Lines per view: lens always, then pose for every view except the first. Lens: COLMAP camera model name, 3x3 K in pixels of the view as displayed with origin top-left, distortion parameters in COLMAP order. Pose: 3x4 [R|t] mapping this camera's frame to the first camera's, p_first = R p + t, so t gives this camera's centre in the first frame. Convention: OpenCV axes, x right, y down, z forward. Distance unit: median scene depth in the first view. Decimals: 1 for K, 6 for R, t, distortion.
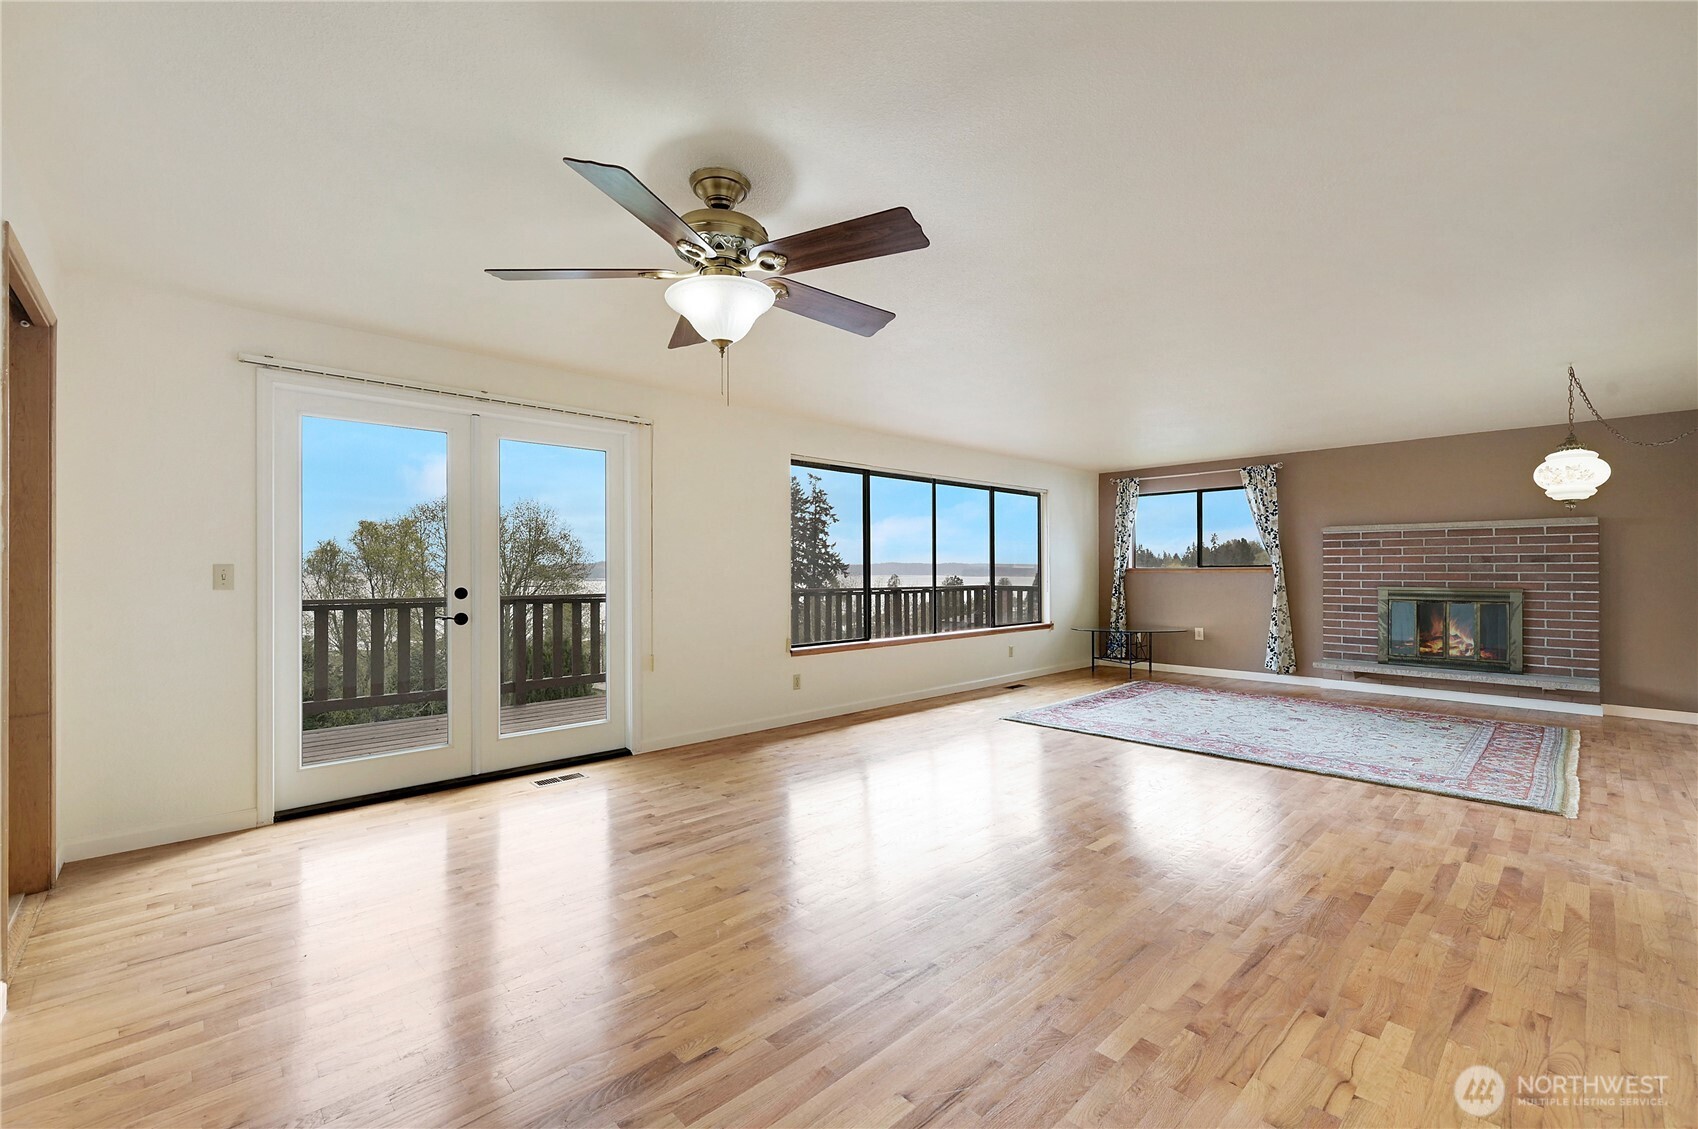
lens RADIAL K [[690.4, 0, 880.2], [0, 690.4, 577.0], [0, 0, 1]] dist [-0.002302, 0.000960]
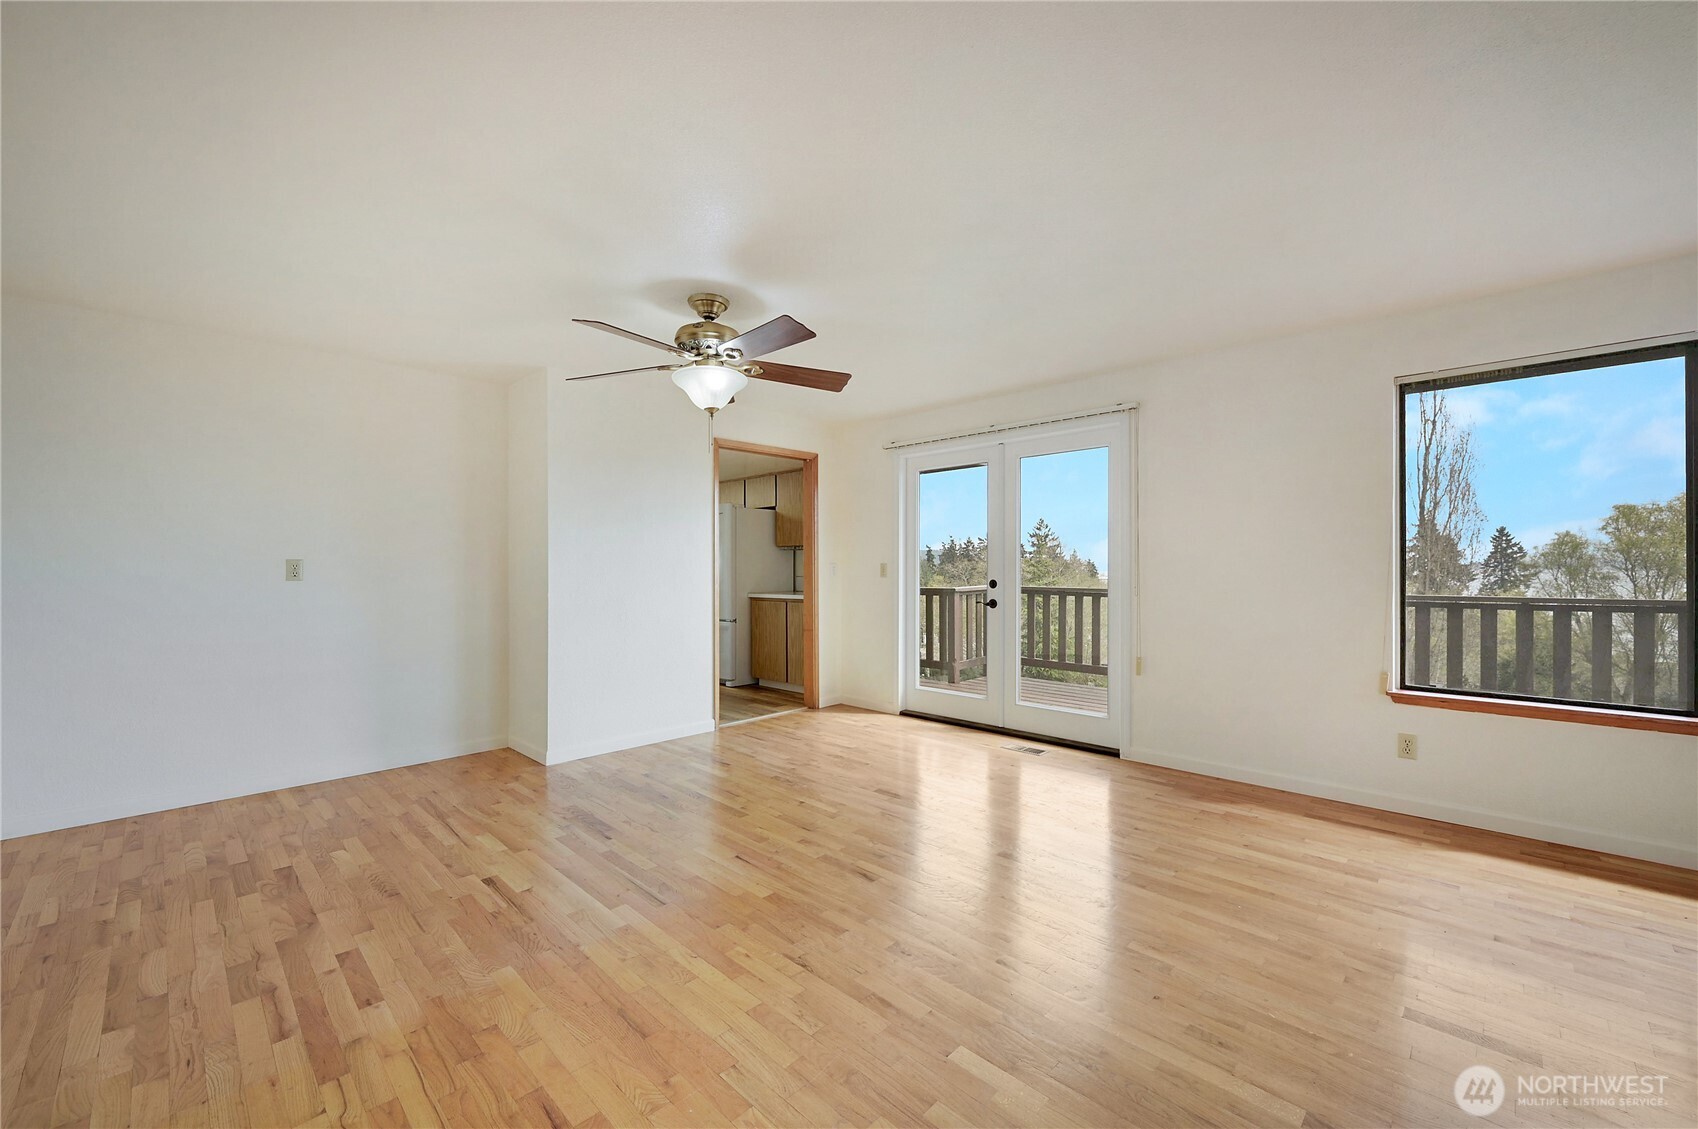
lens RADIAL K [[690.4, 0, 846.1], [0, 690.4, 567.7], [0, 0, 1]] dist [-0.002302, 0.000960]
pose [[0.012966, -0.001267, -0.999915, 0.590800], [-0.005418, 0.999984, -0.001338, -0.002709], [0.999901, 0.005435, 0.012959, 0.609074]]
